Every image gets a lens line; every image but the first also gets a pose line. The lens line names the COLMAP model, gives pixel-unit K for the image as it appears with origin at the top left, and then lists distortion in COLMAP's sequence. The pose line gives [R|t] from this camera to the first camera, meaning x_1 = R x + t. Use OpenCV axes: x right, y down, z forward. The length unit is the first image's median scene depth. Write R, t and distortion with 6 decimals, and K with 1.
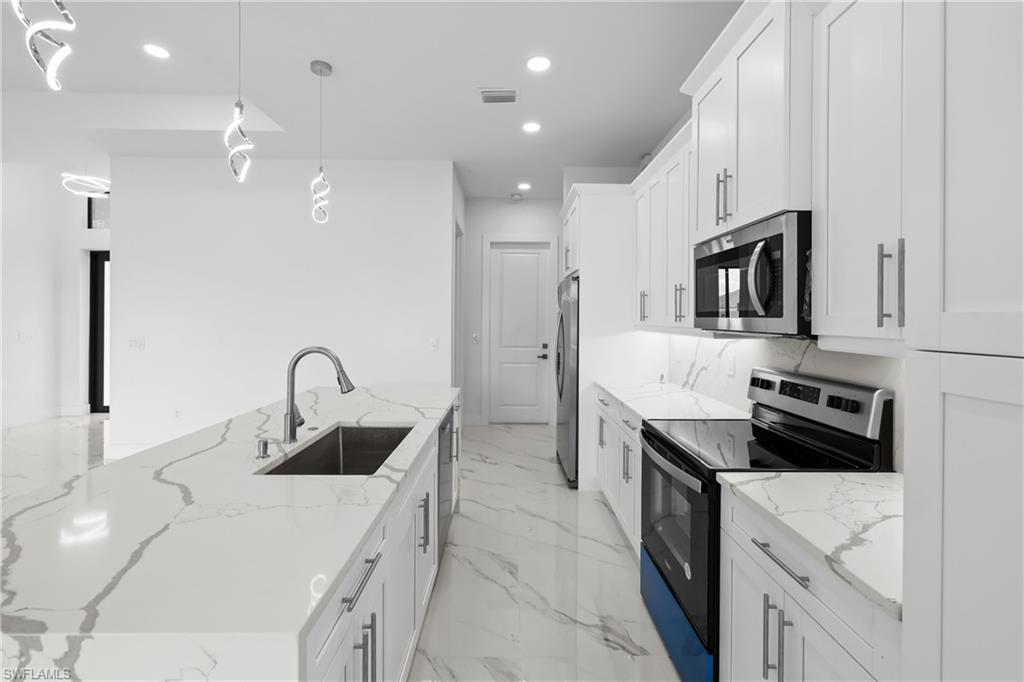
lens RADIAL K [[438.5, 0, 514.4], [0, 438.5, 319.9], [0, 0, 1]] dist [-0.000904, -0.000211]
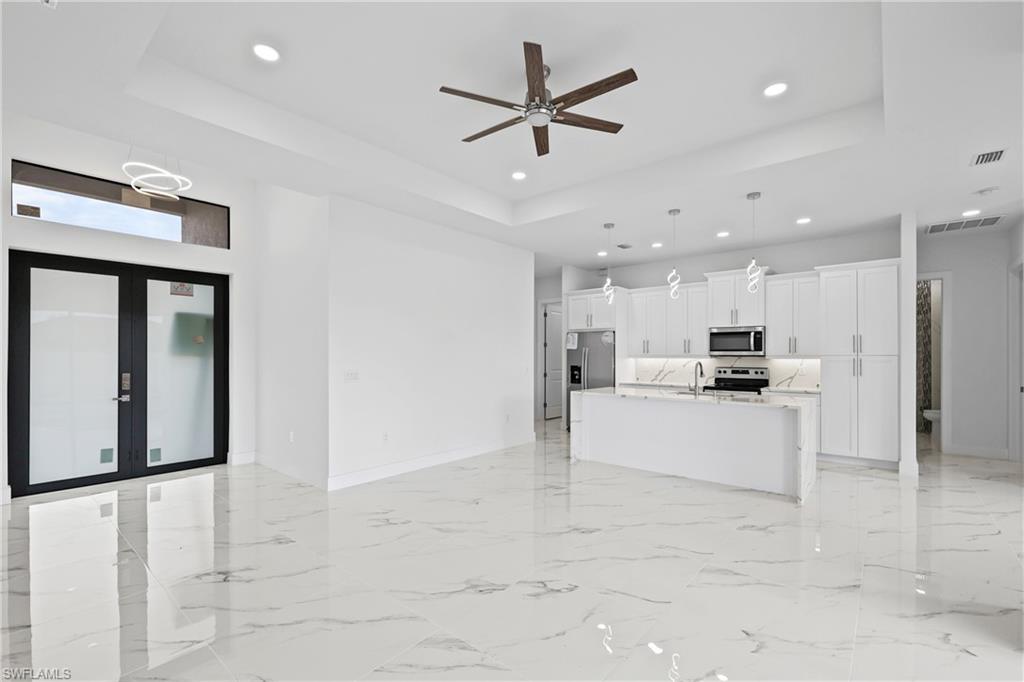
lens RADIAL K [[448.5, 0, 512.1], [0, 448.5, 354.5], [0, 0, 1]] dist [0.000530, -0.000091]
pose [[0.655422, -0.004609, 0.755249, -2.729952], [0.005459, 0.999984, 0.001366, 0.003225], [-0.755243, 0.003228, 0.655437, 0.000548]]
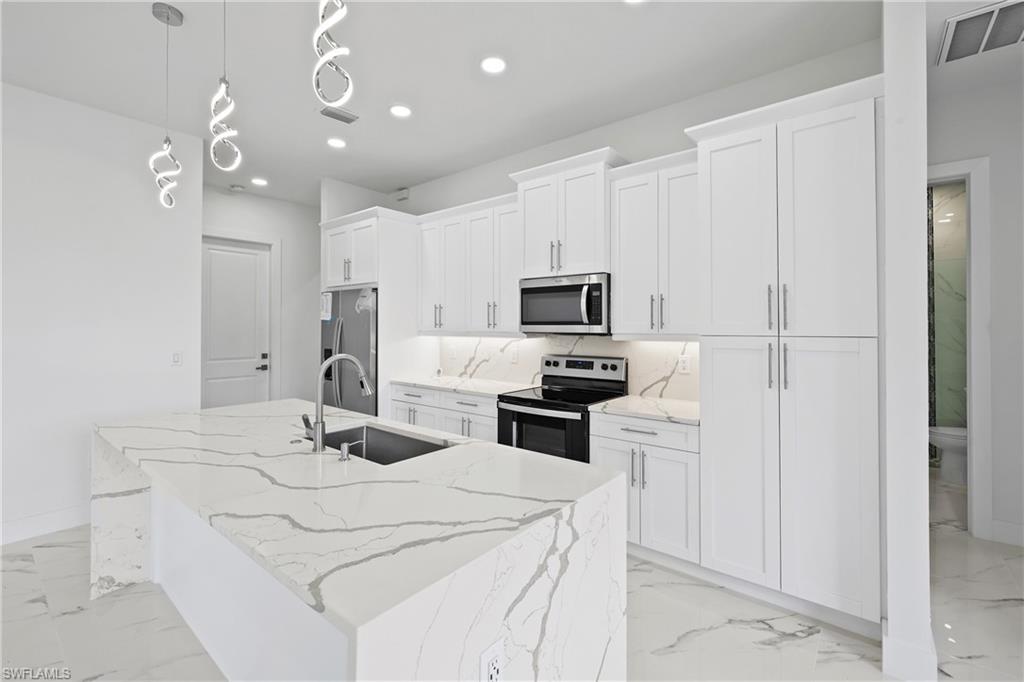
lens RADIAL K [[444.2, 0, 513.9], [0, 444.2, 322.3], [0, 0, 1]] dist [0.000114, 0.000011]
pose [[0.642259, 0.001199, 0.766487, -0.792095], [0.005928, 0.999961, -0.006532, -0.005175], [-0.766465, 0.008739, 0.642227, 0.001201]]
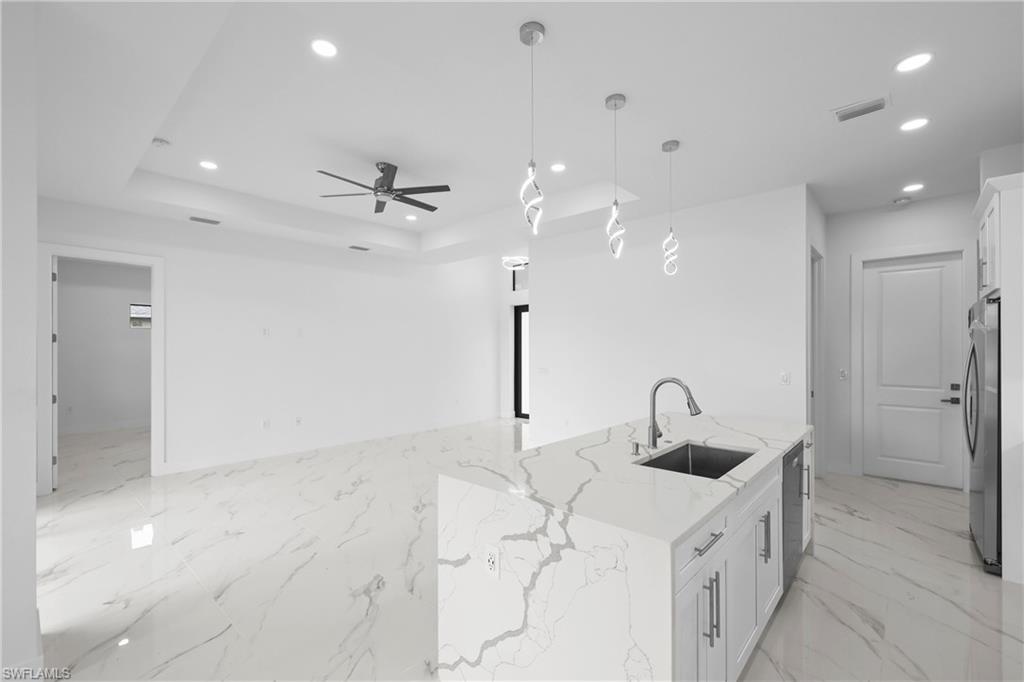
lens RADIAL K [[440.9, 0, 511.9], [0, 440.9, 349.2], [0, 0, 1]] dist [-0.000724, -0.000044]
pose [[0.730753, -0.007868, -0.682597, 0.076526], [0.005251, 0.999969, -0.005905, -0.014366], [0.682622, 0.000730, 0.730771, -0.220558]]
